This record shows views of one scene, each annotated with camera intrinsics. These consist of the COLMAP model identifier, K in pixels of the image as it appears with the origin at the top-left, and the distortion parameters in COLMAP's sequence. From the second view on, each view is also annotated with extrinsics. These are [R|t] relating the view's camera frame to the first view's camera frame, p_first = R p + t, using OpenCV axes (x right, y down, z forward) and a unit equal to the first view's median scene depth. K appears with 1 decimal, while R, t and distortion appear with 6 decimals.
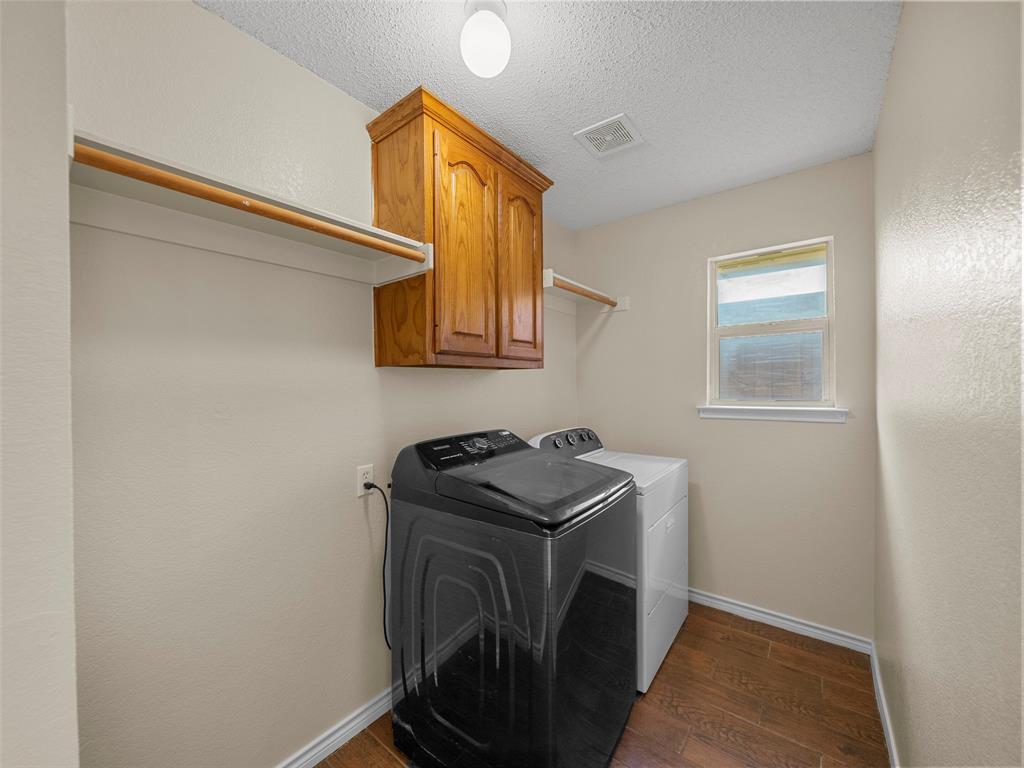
lens RADIAL K [[399.4, 0, 512.5], [0, 399.4, 380.2], [0, 0, 1]] dist [-0.004613, -0.000138]
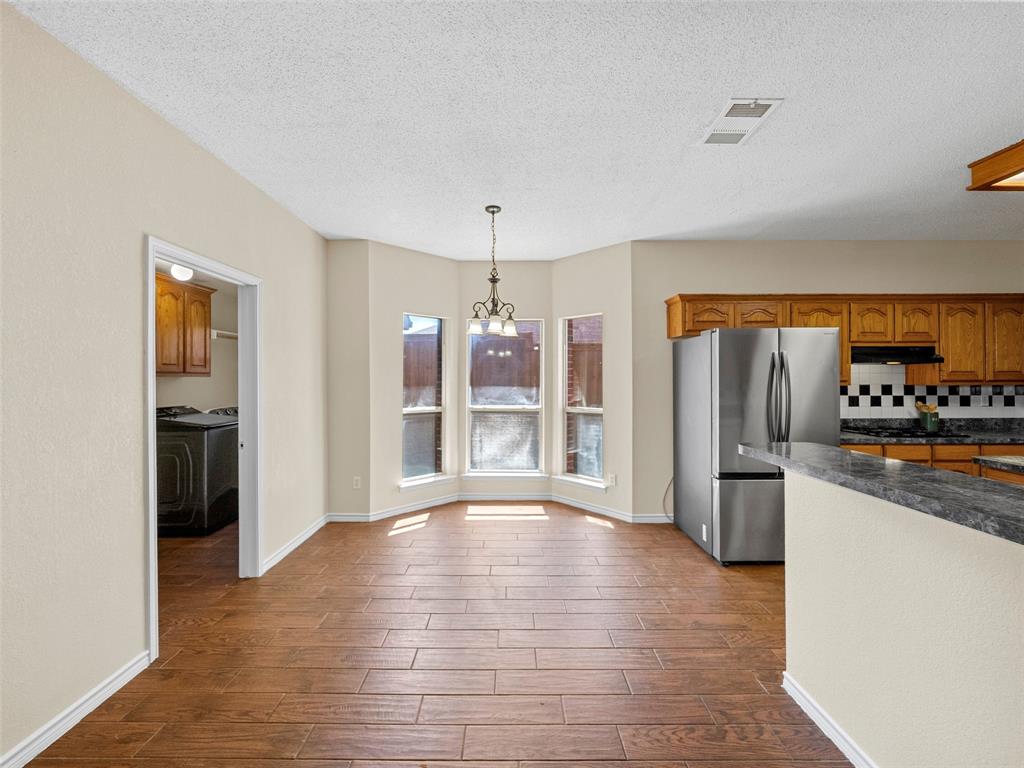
lens RADIAL K [[419.1, 0, 508.3], [0, 419.1, 373.2], [0, 0, 1]] dist [-0.002861, -0.000159]
pose [[0.798797, 0.007210, 0.601557, 0.003517], [-0.004663, 0.999972, -0.005793, -0.047391], [-0.601583, 0.001823, 0.798809, -1.923359]]
